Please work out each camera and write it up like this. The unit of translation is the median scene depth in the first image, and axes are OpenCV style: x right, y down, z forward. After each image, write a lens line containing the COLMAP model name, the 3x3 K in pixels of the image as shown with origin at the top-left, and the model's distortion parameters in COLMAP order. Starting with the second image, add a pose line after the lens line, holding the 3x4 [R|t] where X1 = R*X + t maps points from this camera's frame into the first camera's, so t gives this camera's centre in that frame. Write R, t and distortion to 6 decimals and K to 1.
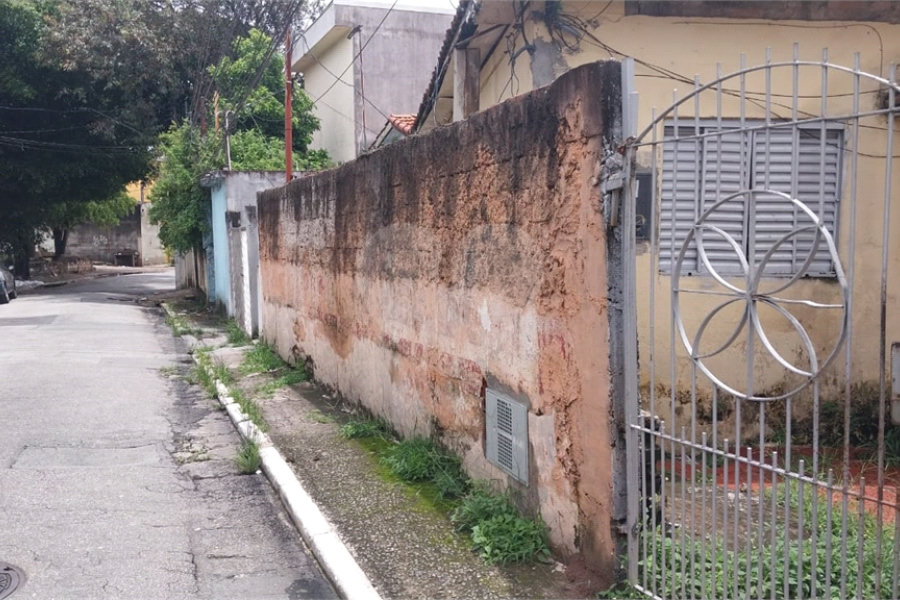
lens RADIAL K [[849.2, 0, 437.4], [0, 849.2, 313.0], [0, 0, 1]] dist [0.136754, -0.348699]
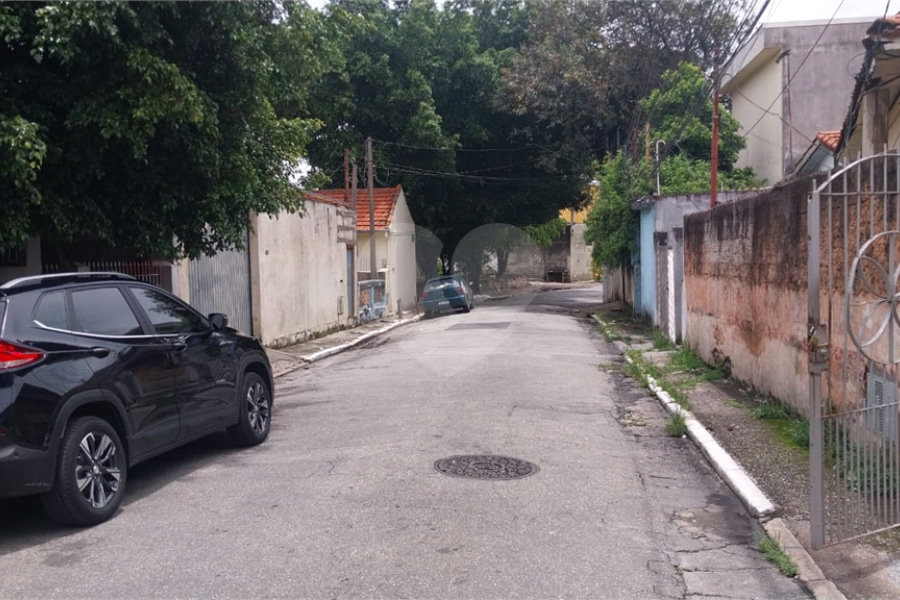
lens RADIAL K [[849.2, 0, 437.4], [0, 849.2, 313.0], [0, 0, 1]] dist [0.136754, -0.348699]
pose [[0.886516, 0.017406, -0.462371, 0.023005], [-0.026146, 0.999580, -0.012501, 0.009003], [0.461959, 0.023171, 0.886599, -0.129701]]
